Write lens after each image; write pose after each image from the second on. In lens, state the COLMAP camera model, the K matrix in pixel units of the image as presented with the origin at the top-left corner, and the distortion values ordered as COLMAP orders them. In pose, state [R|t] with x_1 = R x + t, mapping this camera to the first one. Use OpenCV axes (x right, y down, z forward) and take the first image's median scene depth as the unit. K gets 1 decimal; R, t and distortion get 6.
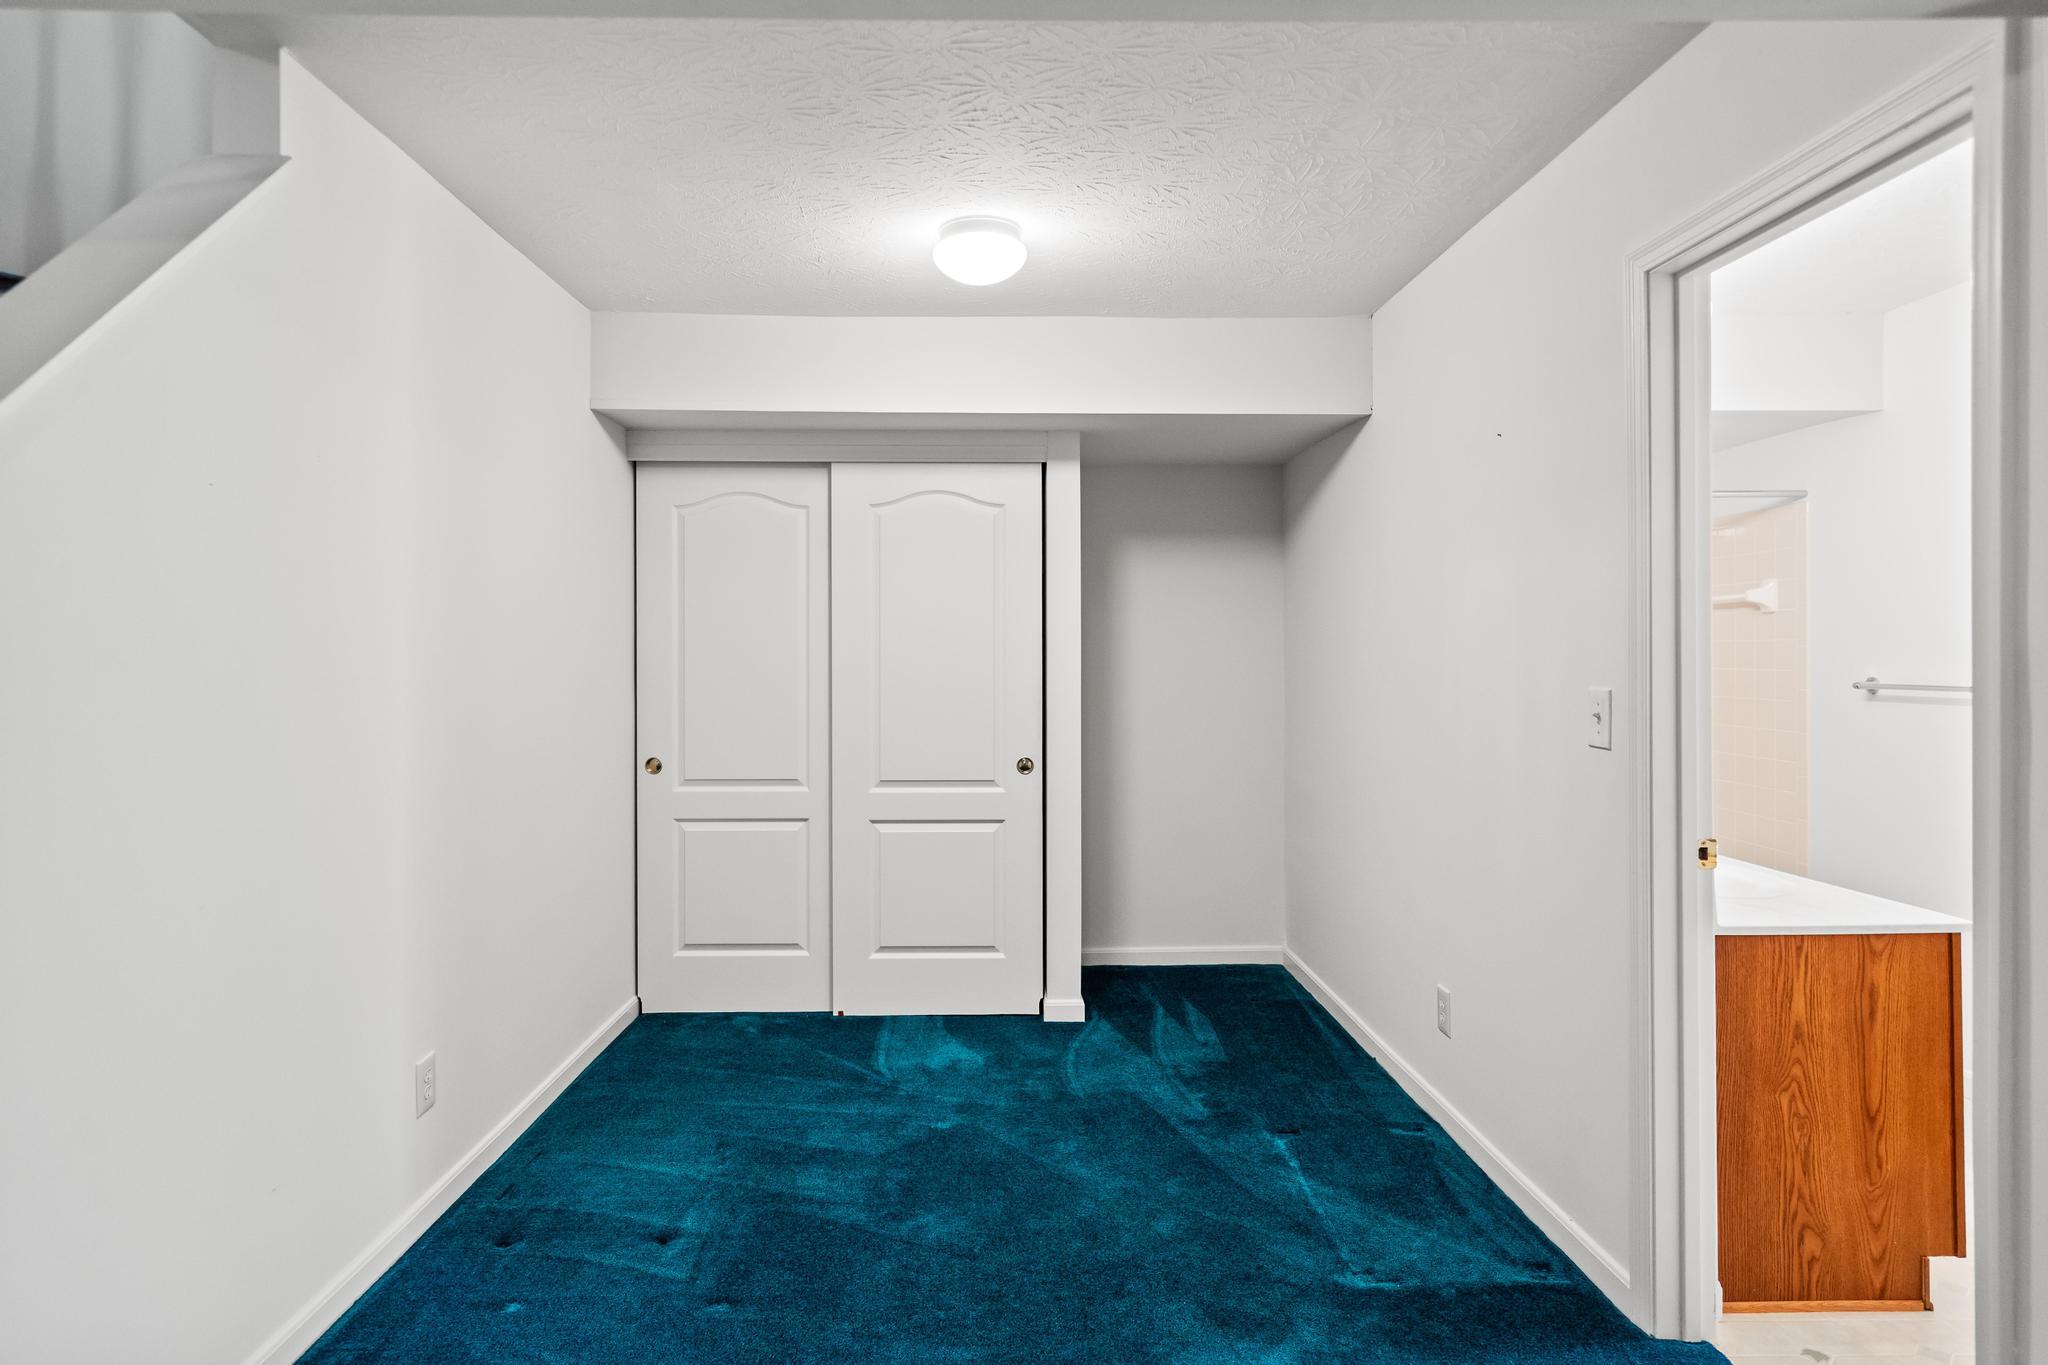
lens RADIAL K [[1116.0, 0, 1020.2], [0, 1116.0, 651.0], [0, 0, 1]] dist [0.002123, 0.001123]
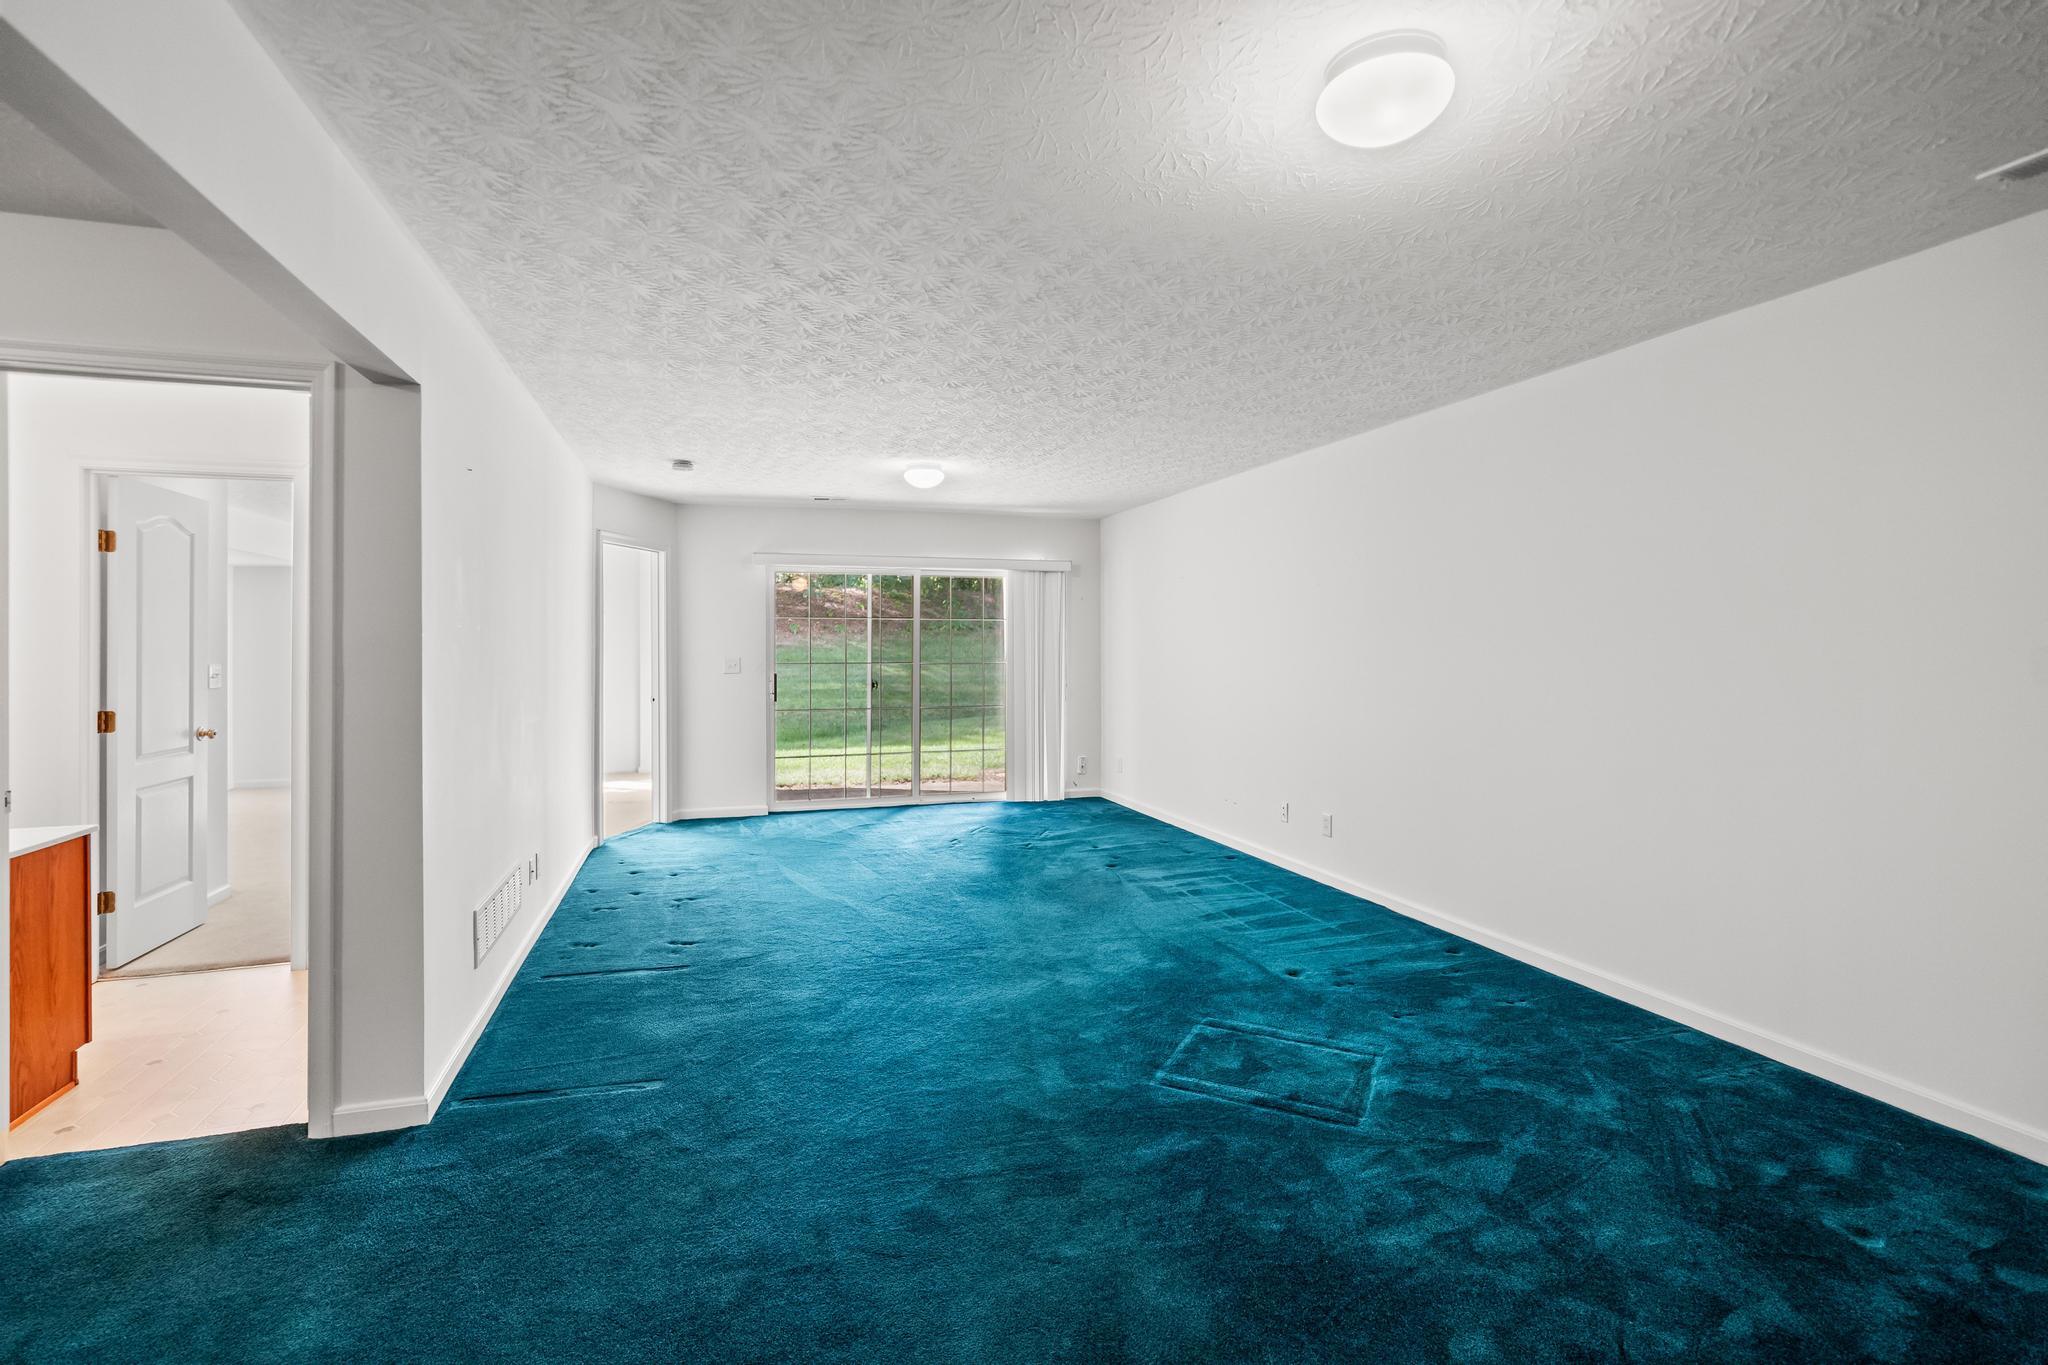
lens RADIAL K [[941.1, 0, 1022.7], [0, 941.1, 659.4], [0, 0, 1]] dist [-0.001098, 0.000623]
pose [[-0.280797, -0.009426, 0.959721, -0.771276], [-0.001124, 0.999954, 0.009492, -0.004031], [-0.959766, 0.001587, -0.280795, 0.122630]]
